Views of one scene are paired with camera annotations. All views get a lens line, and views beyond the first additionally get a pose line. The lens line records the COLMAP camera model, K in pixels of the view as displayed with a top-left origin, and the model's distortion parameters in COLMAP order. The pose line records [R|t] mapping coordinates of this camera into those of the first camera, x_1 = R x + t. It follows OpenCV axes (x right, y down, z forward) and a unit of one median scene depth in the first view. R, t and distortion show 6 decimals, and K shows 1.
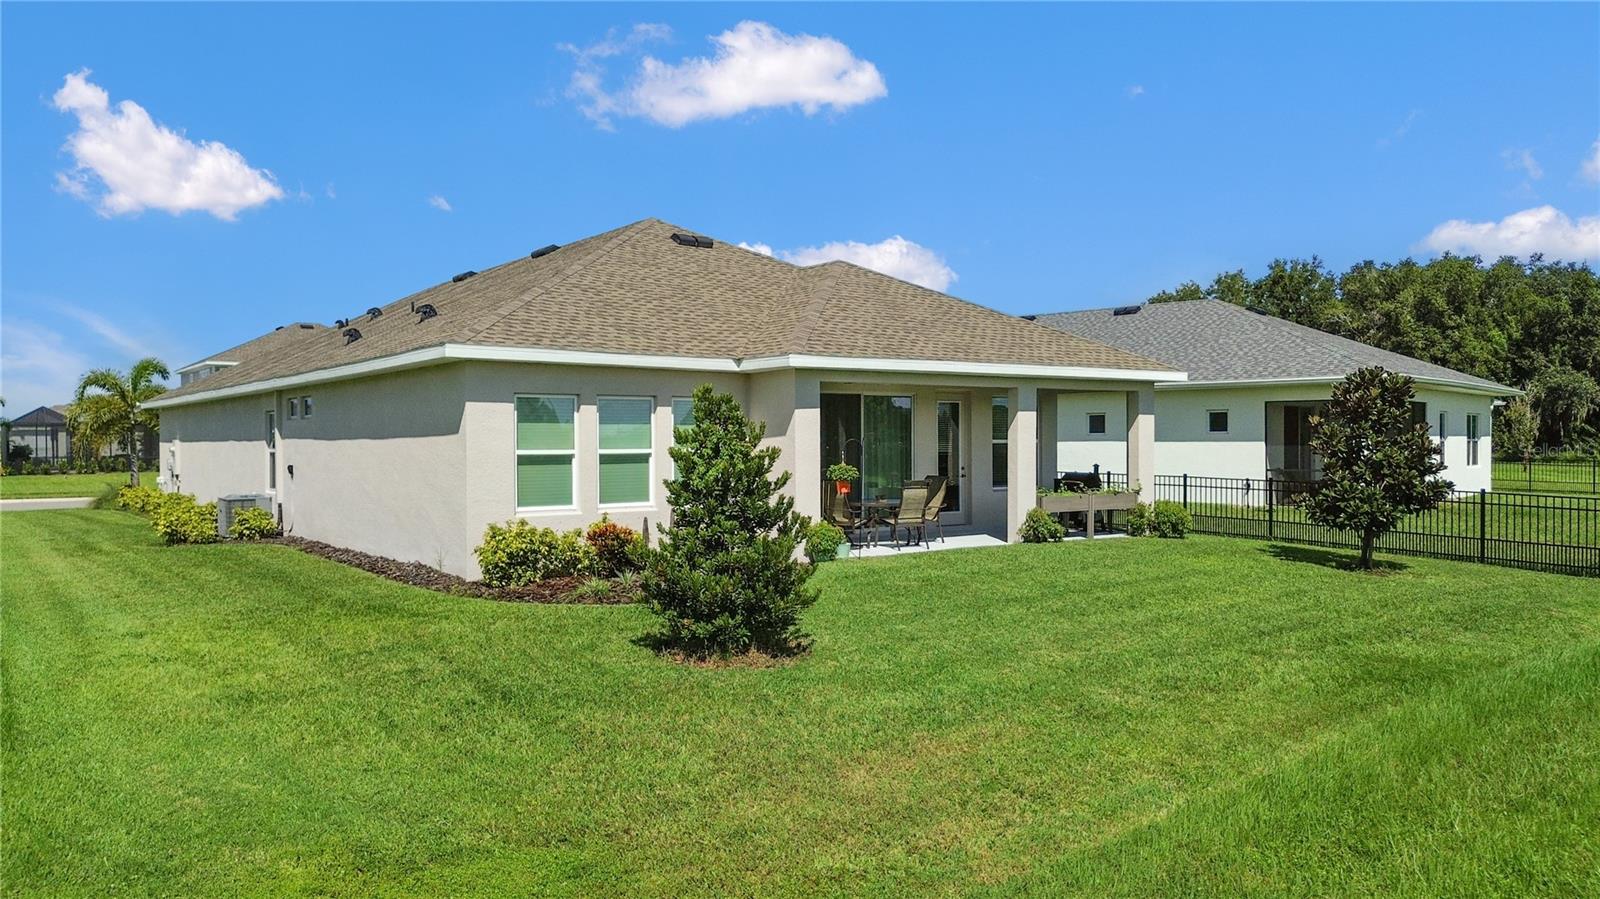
lens RADIAL K [[1142.9, 0, 804.7], [0, 1142.9, 445.3], [0, 0, 1]] dist [0.037534, -0.004698]
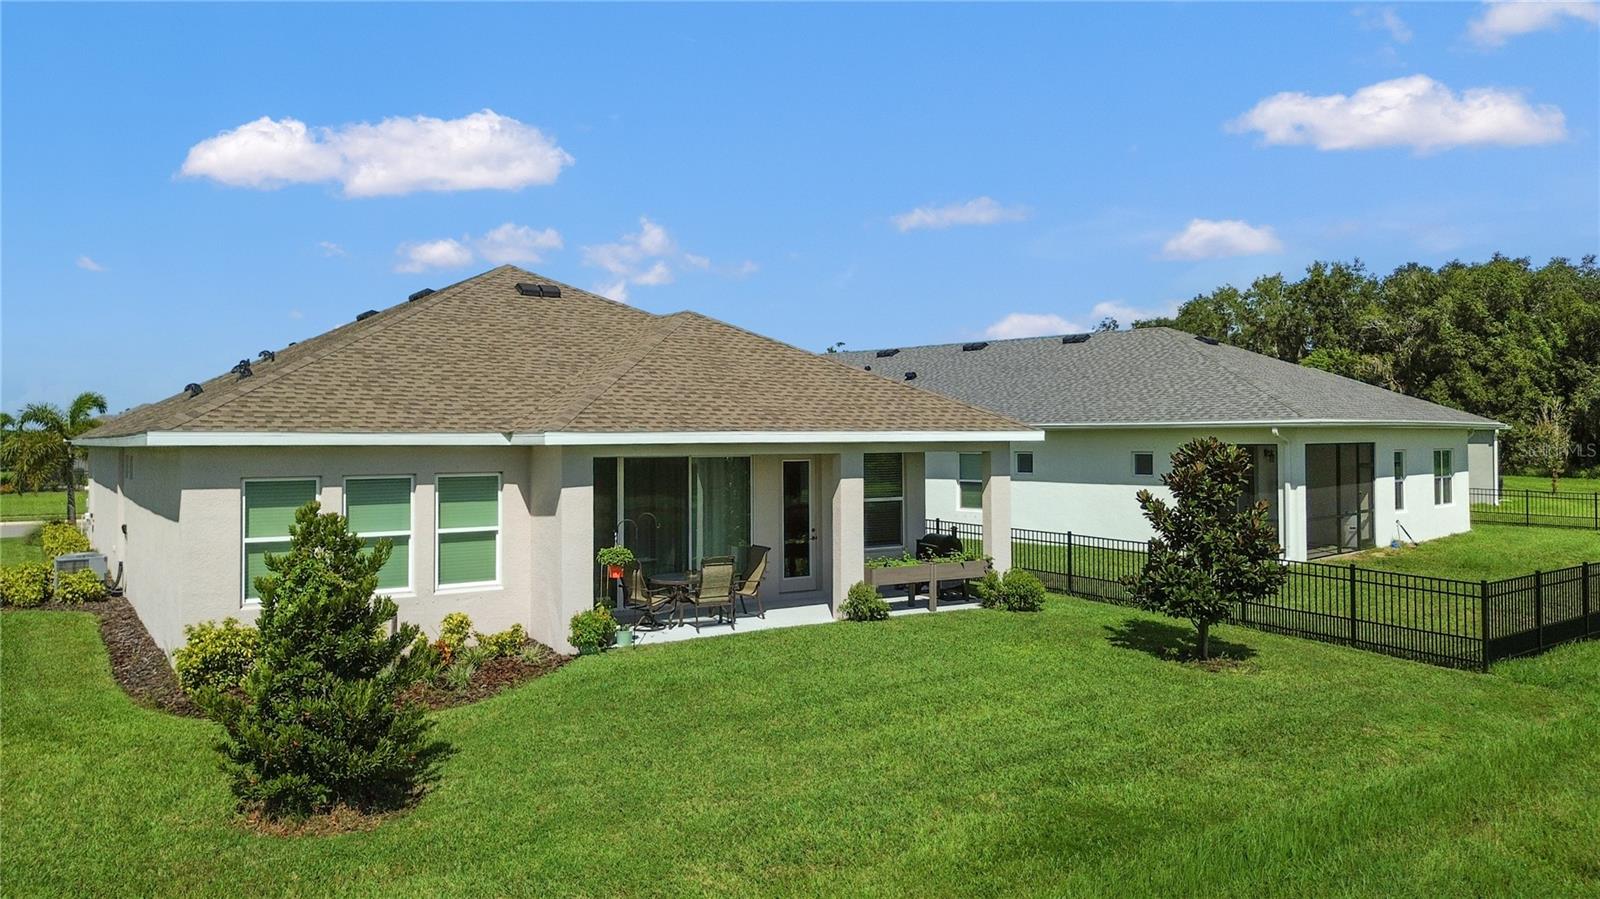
lens RADIAL K [[1142.9, 0, 784.2], [0, 1142.9, 433.1], [0, 0, 1]] dist [0.037534, -0.004698]
pose [[0.998322, -0.000751, -0.057904, 0.176451], [0.000024, 0.999921, -0.012556, -0.050553], [0.057909, 0.012534, 0.998243, 0.058890]]
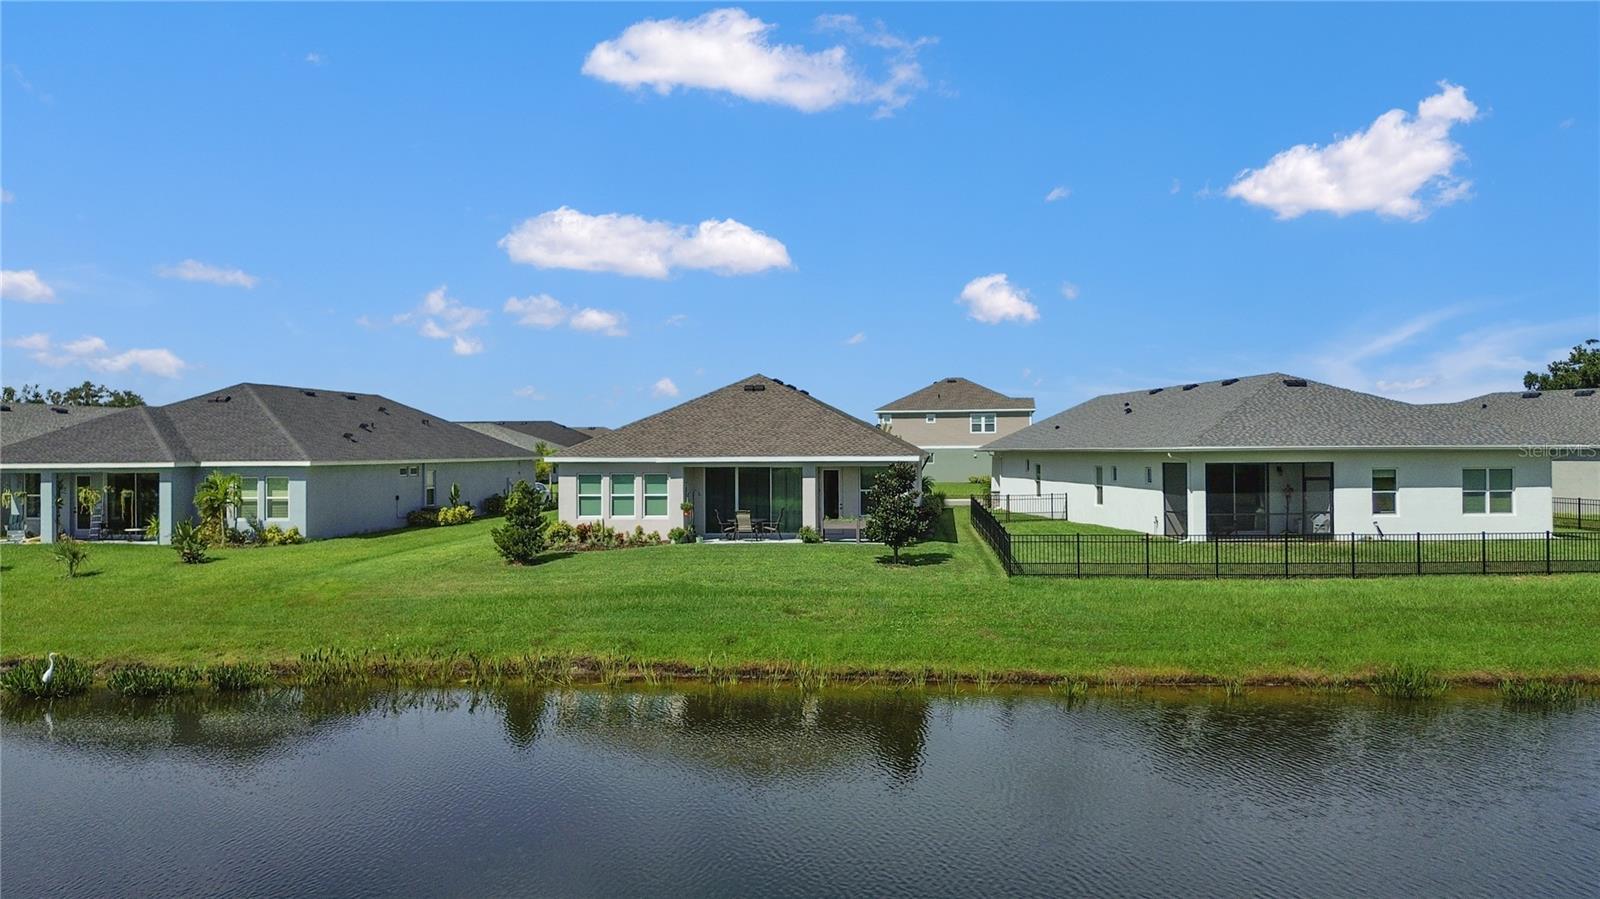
lens RADIAL K [[1142.9, 0, 795.5], [0, 1142.9, 459.7], [0, 0, 1]] dist [0.037534, -0.004698]
pose [[0.717897, -0.003977, -0.696138, 1.424451], [-0.004779, 0.999932, -0.010640, -0.036792], [0.696133, 0.010965, 0.717829, -0.413841]]
